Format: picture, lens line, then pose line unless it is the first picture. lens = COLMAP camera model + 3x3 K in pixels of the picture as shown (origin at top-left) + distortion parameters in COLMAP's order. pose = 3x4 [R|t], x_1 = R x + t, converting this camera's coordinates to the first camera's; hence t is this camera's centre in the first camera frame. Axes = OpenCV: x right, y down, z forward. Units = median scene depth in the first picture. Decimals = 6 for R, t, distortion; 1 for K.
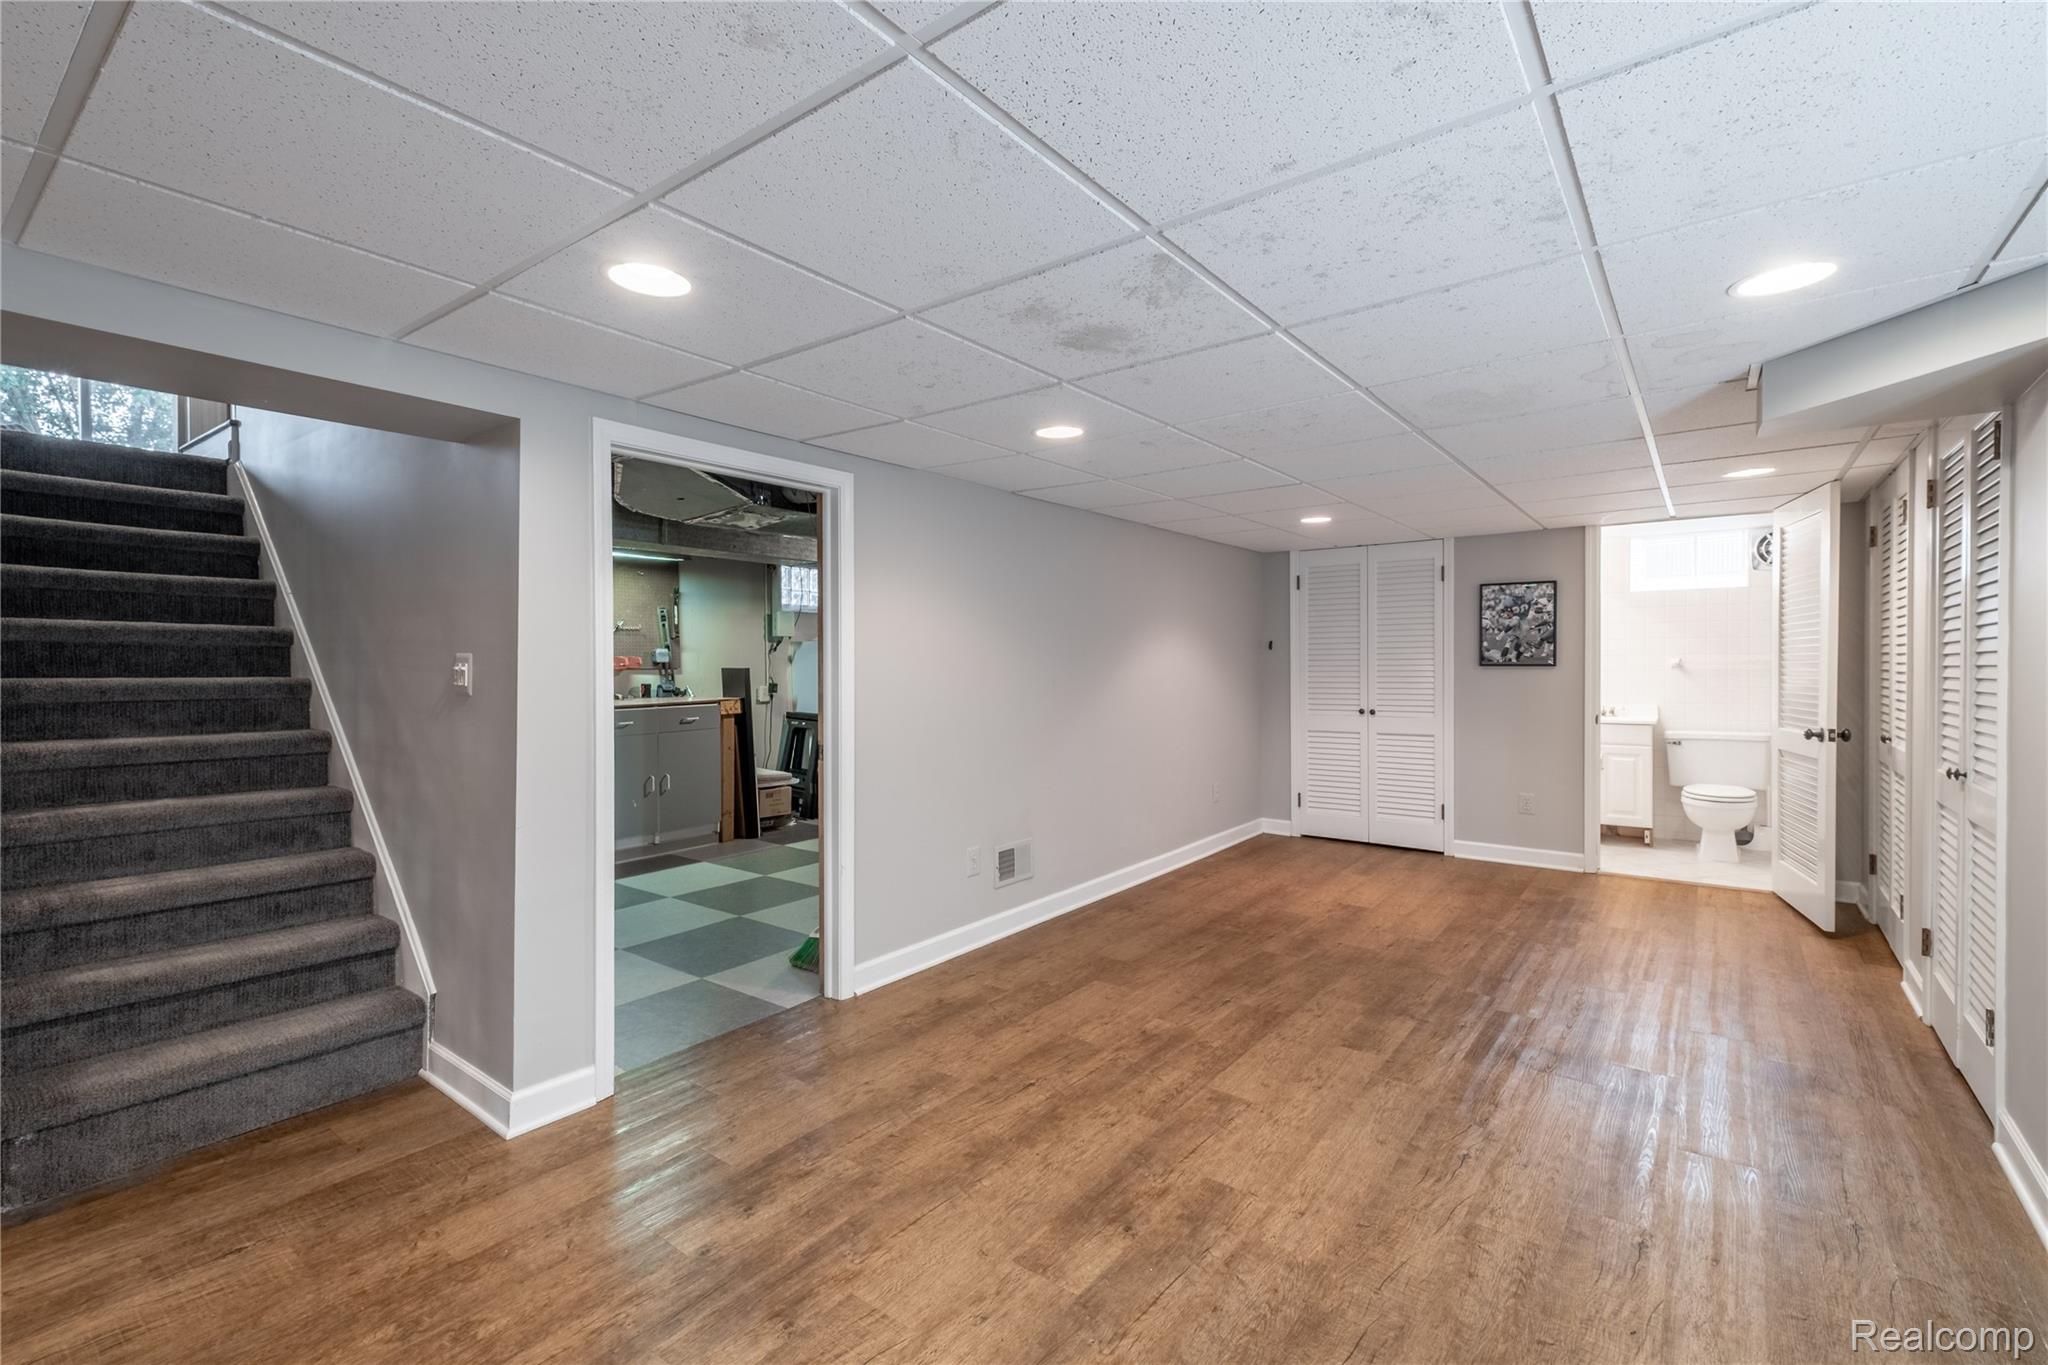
lens RADIAL K [[886.1, 0, 1024.0], [0, 886.1, 682.5], [0, 0, 1]] dist [0.013763, -0.000708]
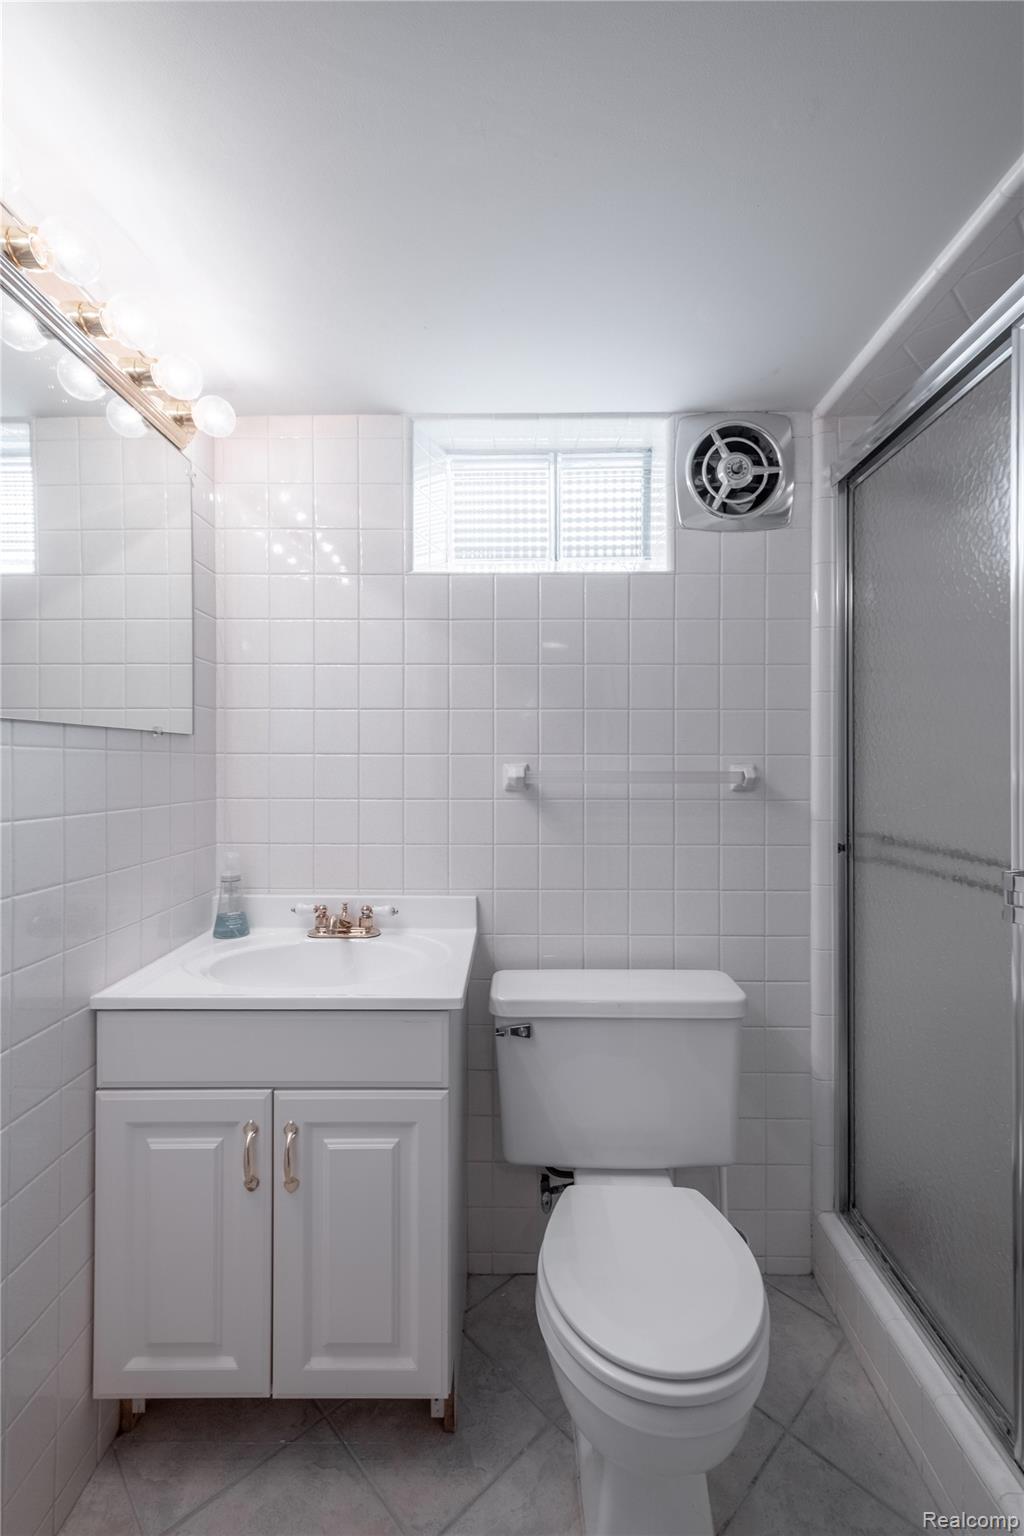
lens RADIAL K [[664.6, 0, 512.0], [0, 664.6, 768.0], [0, 0, 1]] dist [0.013763, -0.000708]
pose [[0.812773, 0.000787, 0.582581, 0.588007], [0.002407, 0.999986, -0.004709, -0.026717], [-0.582576, 0.005230, 0.812759, 0.803829]]
